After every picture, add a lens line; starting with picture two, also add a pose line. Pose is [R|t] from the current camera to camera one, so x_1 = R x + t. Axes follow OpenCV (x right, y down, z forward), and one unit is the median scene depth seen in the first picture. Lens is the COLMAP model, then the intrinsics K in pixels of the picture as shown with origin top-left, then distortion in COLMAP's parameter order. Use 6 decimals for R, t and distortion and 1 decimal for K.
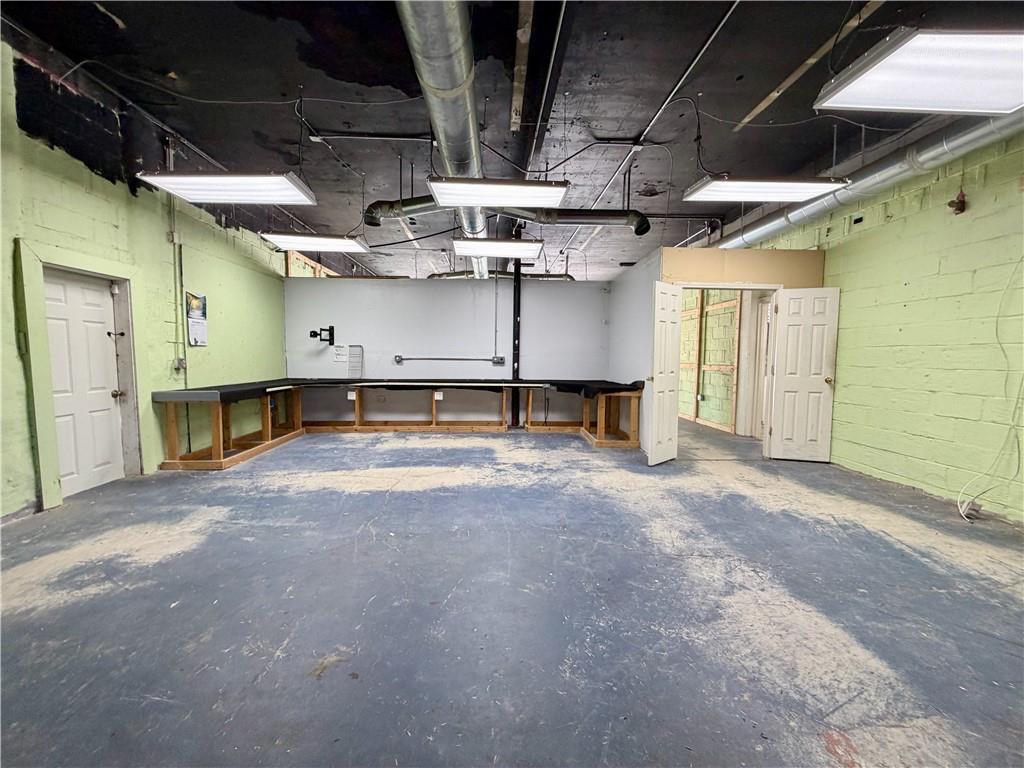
lens RADIAL K [[408.1, 0, 509.9], [0, 408.1, 384.3], [0, 0, 1]] dist [0.000187, 0.000250]
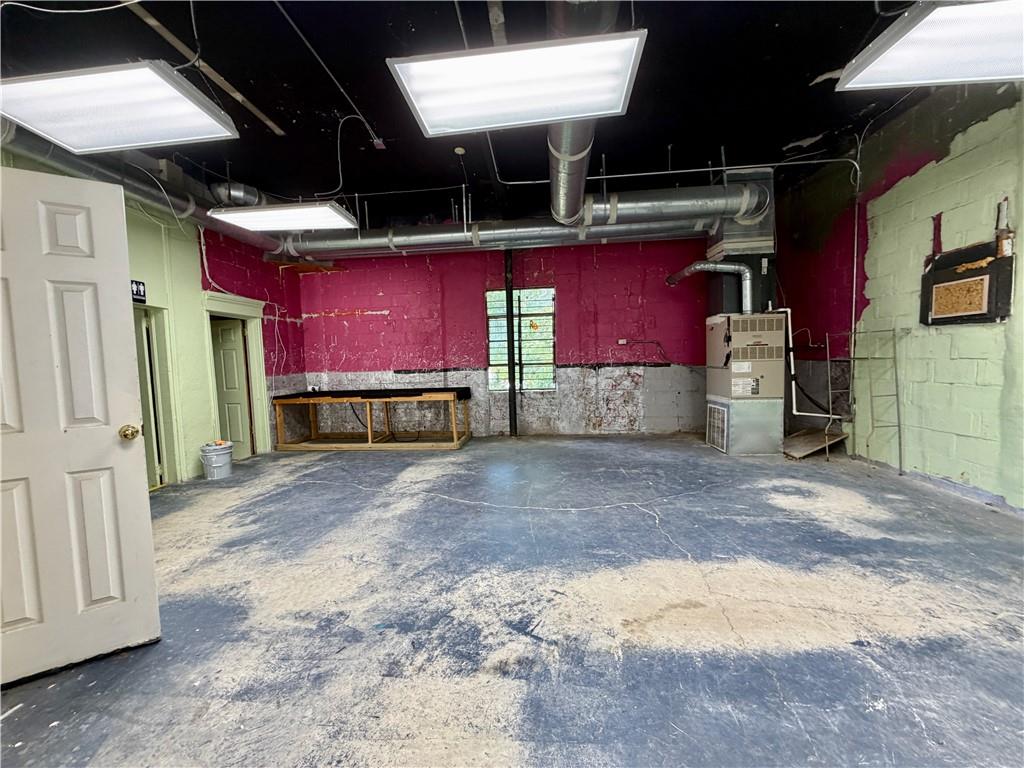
lens RADIAL K [[408.1, 0, 509.9], [0, 408.1, 384.3], [0, 0, 1]] dist [0.000187, 0.000250]
pose [[-0.991773, 0.013692, 0.127275, -0.086897], [0.030906, 0.990462, 0.134274, -0.127598], [-0.124223, 0.137103, -0.982737, 1.693300]]
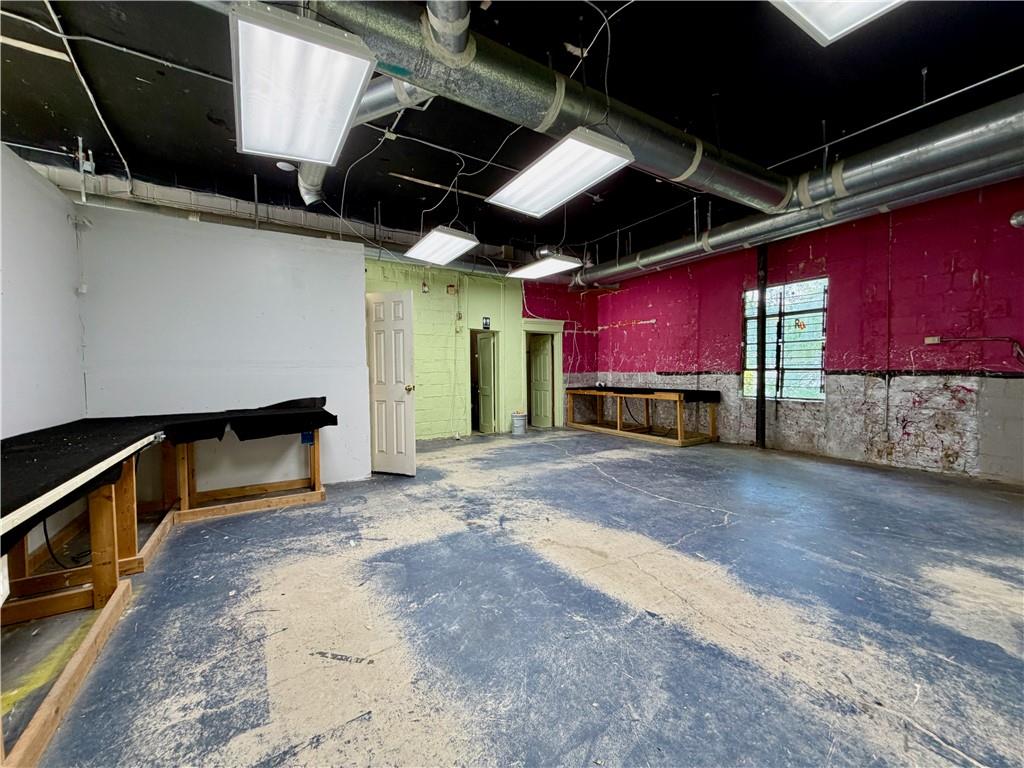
lens RADIAL K [[408.1, 0, 509.9], [0, 408.1, 384.3], [0, 0, 1]] dist [0.000187, 0.000250]
pose [[-0.494120, -0.034544, 0.868707, -0.796046], [0.065156, 0.994929, 0.076623, -0.104012], [-0.866949, 0.094462, -0.489363, 1.609751]]
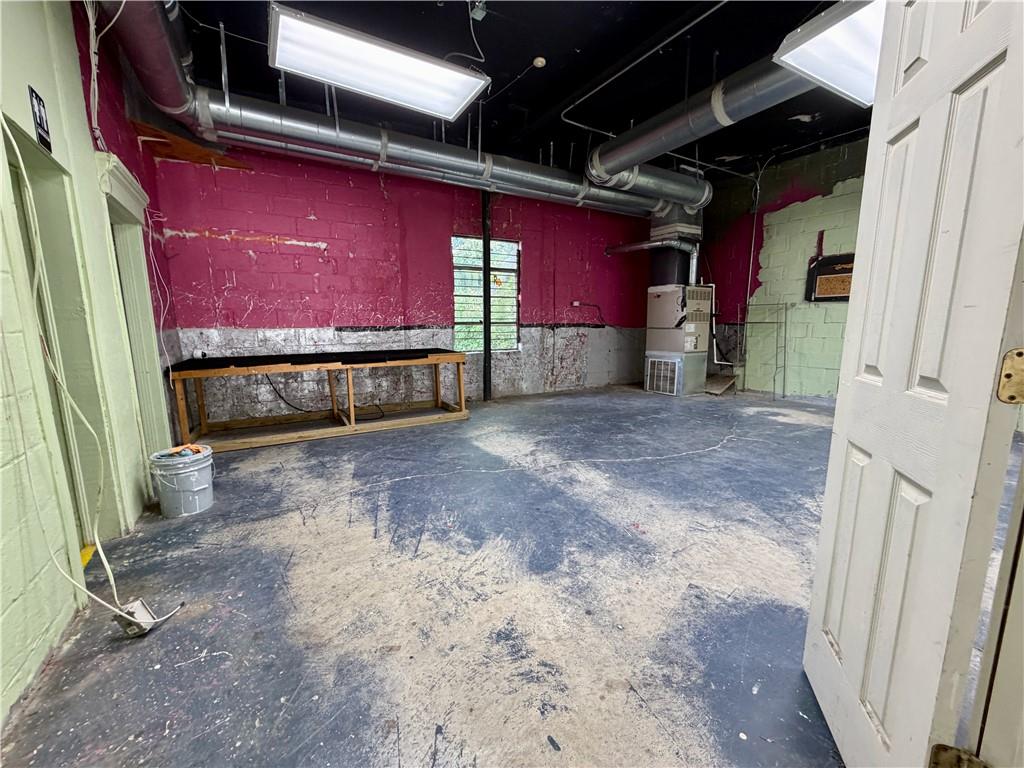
lens RADIAL K [[408.1, 0, 509.9], [0, 408.1, 384.3], [0, 0, 1]] dist [0.000187, 0.000250]
pose [[-0.875532, 0.068965, -0.478212, 0.851601], [-0.037760, 0.976967, 0.210025, -0.078609], [0.481682, 0.201941, -0.852762, 1.412883]]
